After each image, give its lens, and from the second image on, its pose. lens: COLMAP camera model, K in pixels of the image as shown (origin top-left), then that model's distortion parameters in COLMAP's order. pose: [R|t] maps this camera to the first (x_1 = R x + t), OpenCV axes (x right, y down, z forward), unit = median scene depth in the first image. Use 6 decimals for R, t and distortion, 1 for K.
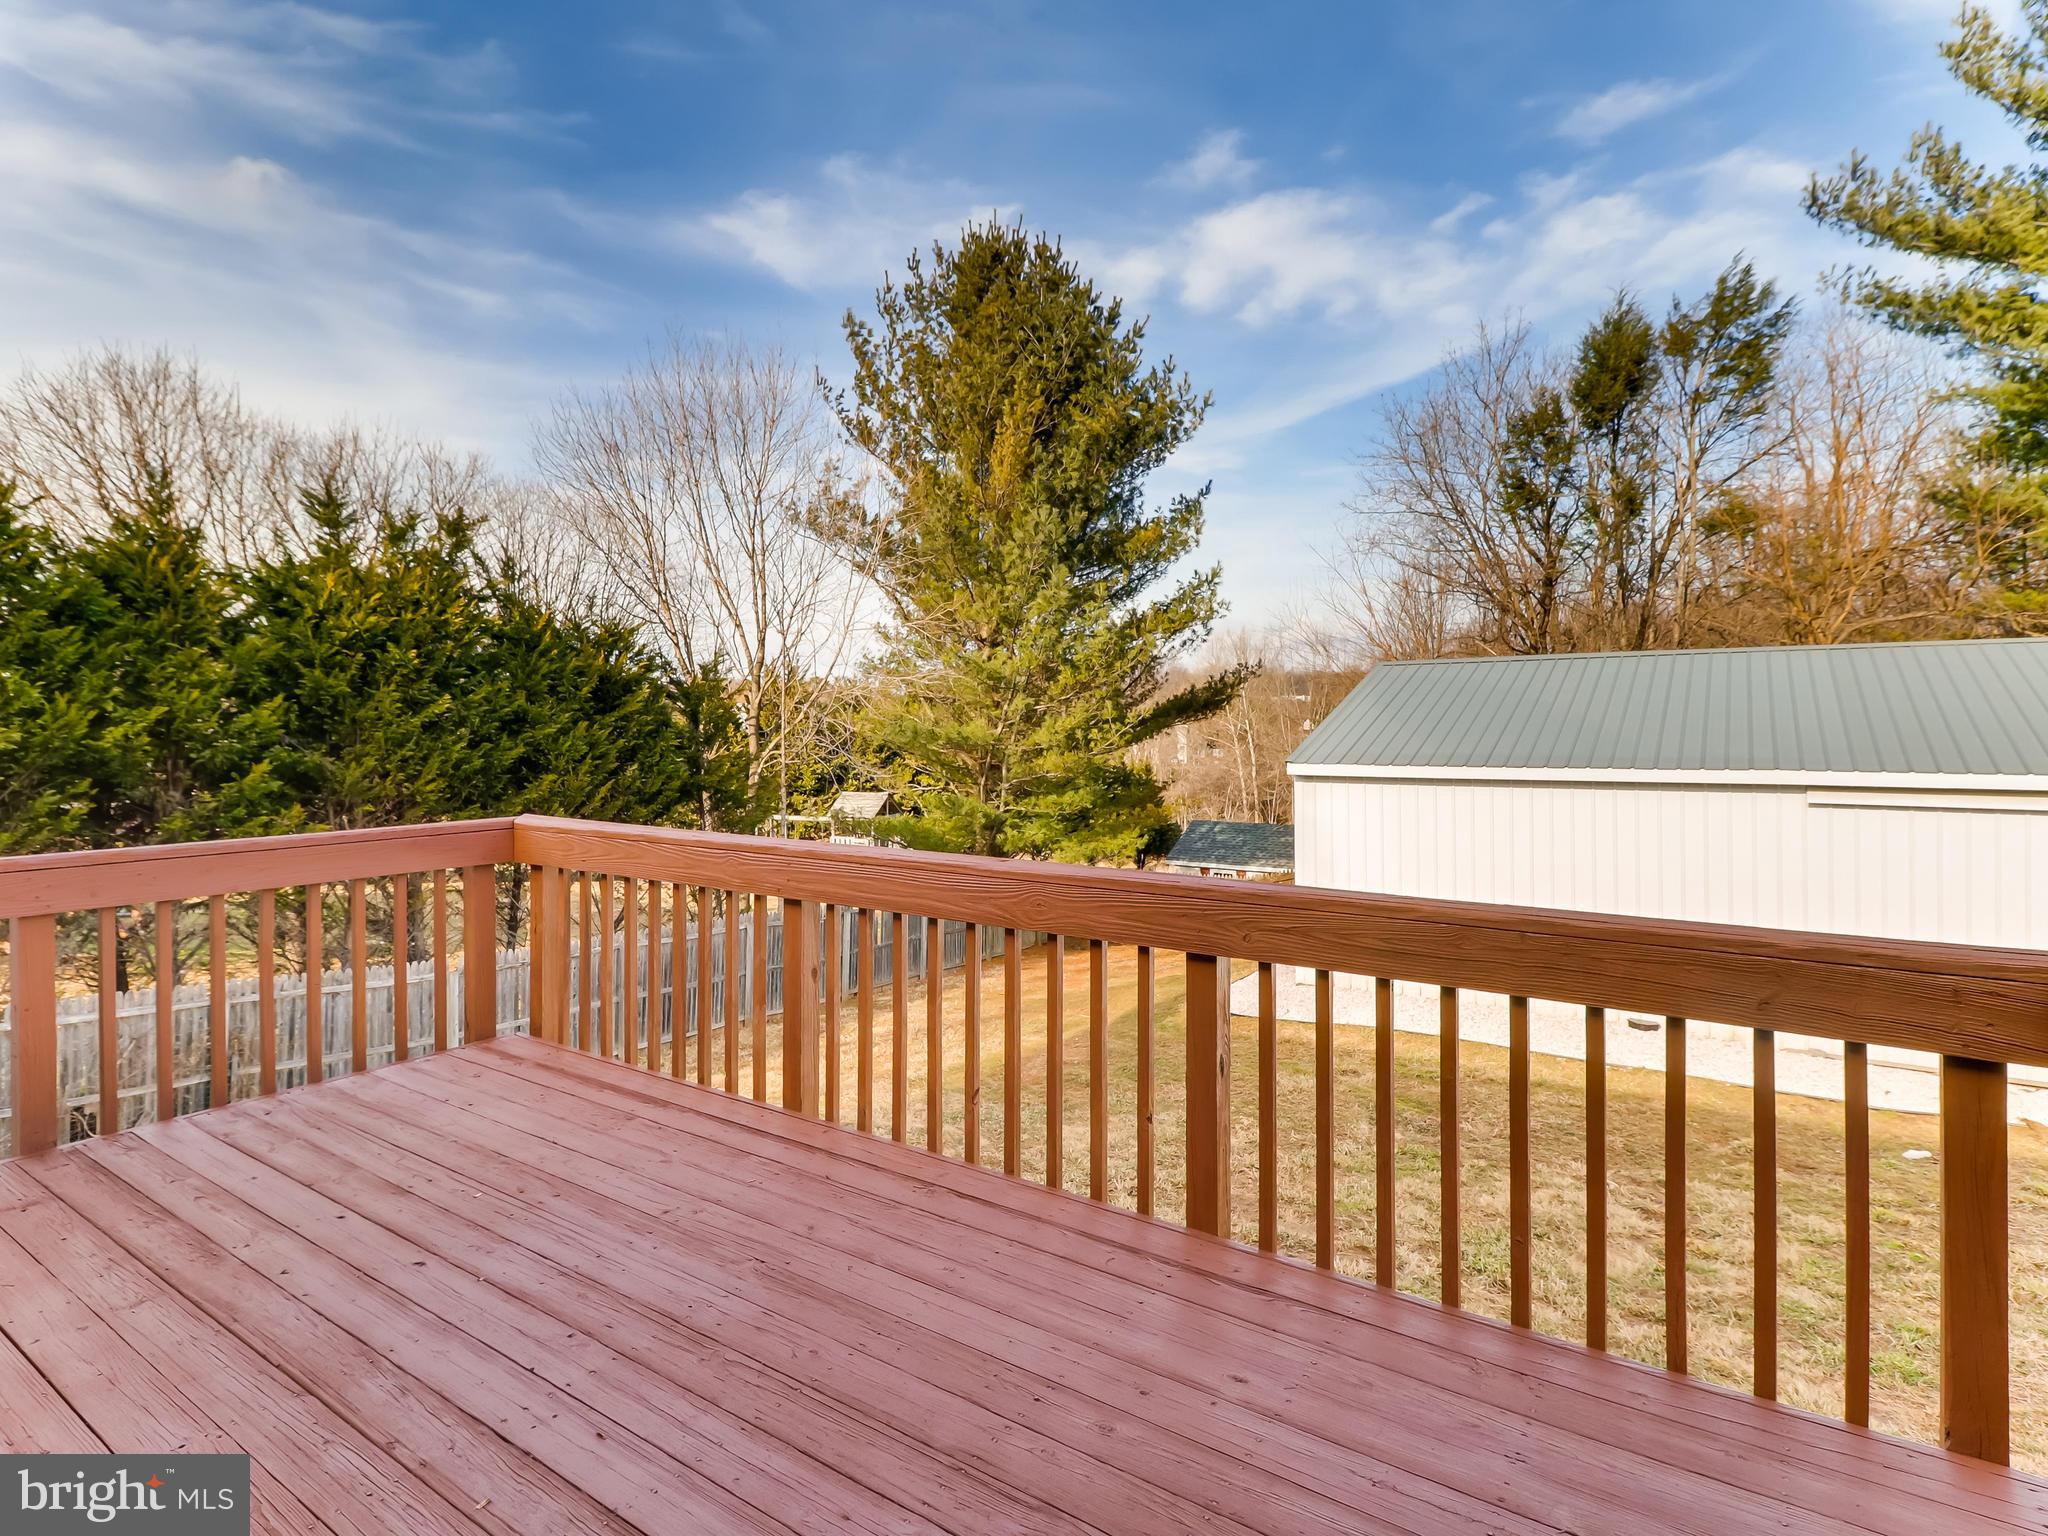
lens RADIAL K [[1139.3, 0, 1021.1], [0, 1139.3, 701.1], [0, 0, 1]] dist [0.032498, -0.017466]
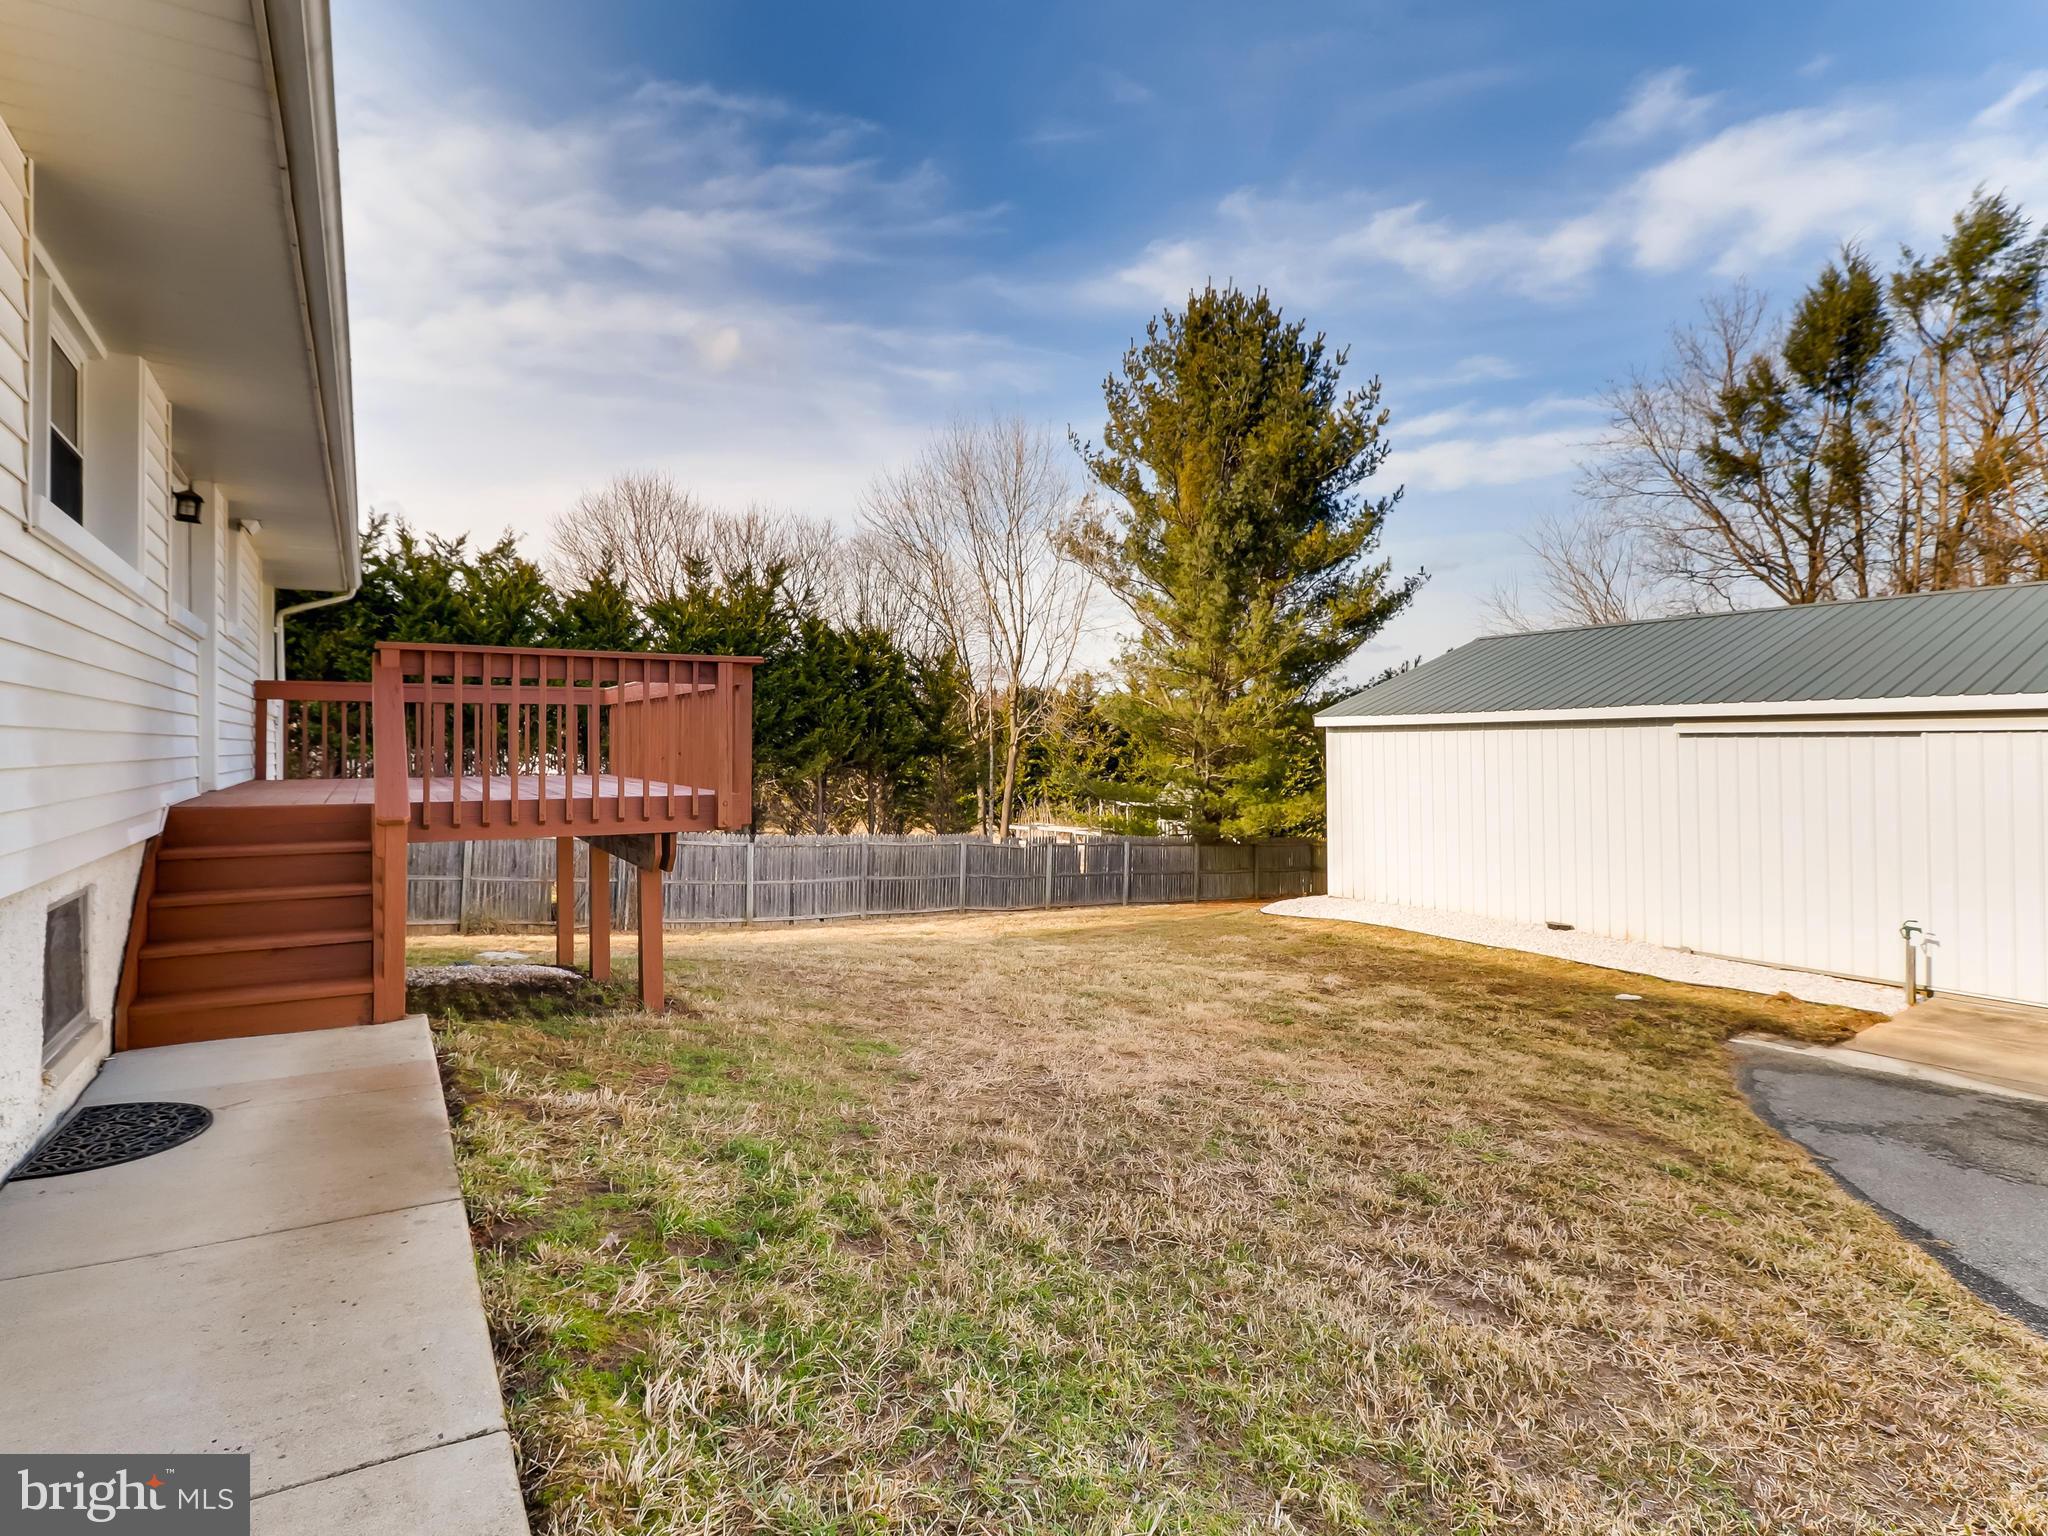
lens RADIAL K [[1087.0, 0, 1024.0], [0, 1087.0, 768.0], [0, 0, 1]] dist [0.077836, -0.040074]
pose [[0.921275, 0.008200, -0.388824, 0.242557], [0.009810, 0.998970, 0.044313, 0.032104], [0.388787, -0.044639, 0.920246, -0.152341]]
